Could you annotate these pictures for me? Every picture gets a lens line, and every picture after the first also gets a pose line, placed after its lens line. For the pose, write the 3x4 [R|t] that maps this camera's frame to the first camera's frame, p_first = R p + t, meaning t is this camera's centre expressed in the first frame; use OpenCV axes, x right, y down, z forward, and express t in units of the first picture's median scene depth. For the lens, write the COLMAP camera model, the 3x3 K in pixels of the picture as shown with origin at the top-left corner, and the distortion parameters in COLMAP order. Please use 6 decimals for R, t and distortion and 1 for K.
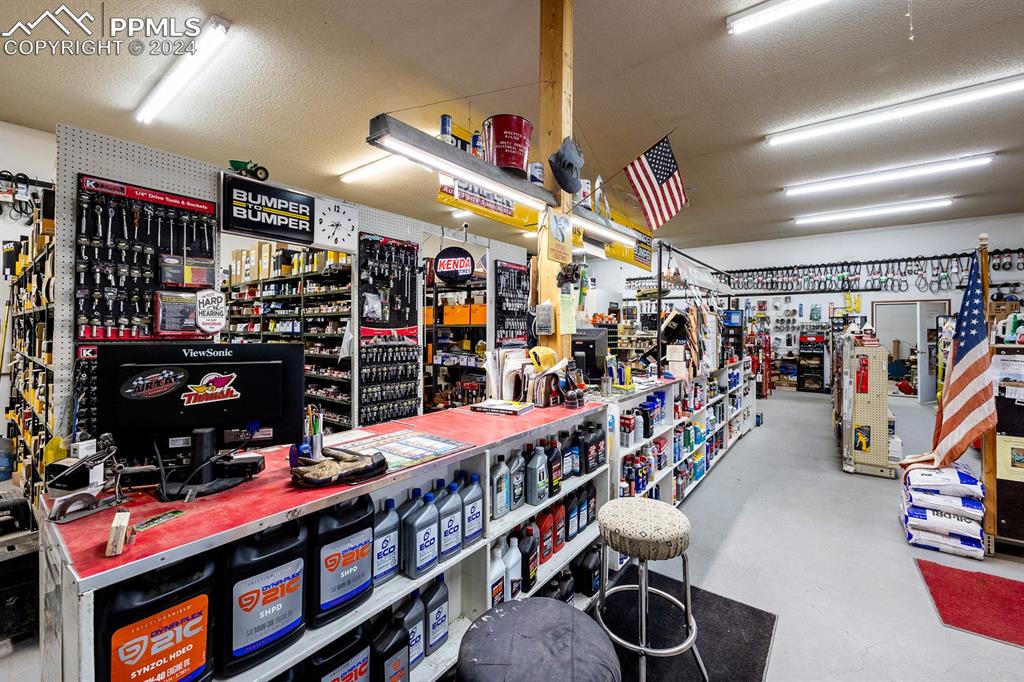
lens RADIAL K [[420.4, 0, 514.7], [0, 420.4, 332.0], [0, 0, 1]] dist [0.001101, 0.000019]
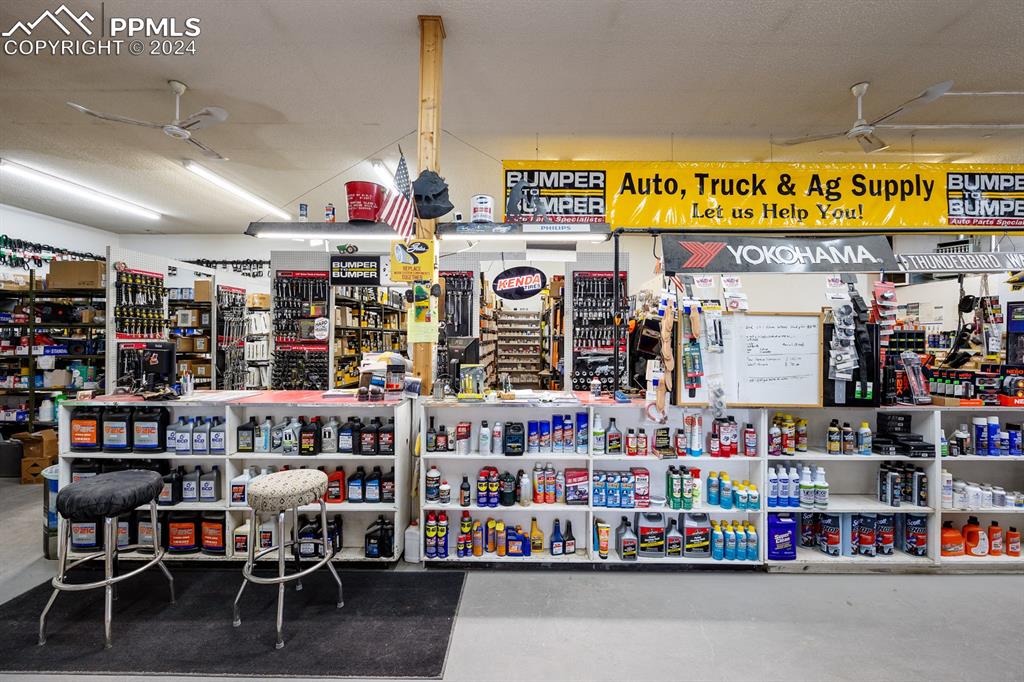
lens RADIAL K [[395.3, 0, 512.0], [0, 395.3, 341.0], [0, 0, 1]] dist [-0.002630, -0.000177]
pose [[0.617708, 0.005323, -0.786390, 1.178582], [-0.008578, 0.999963, 0.000031, -0.000910], [0.786361, 0.006726, 0.617730, 0.545398]]
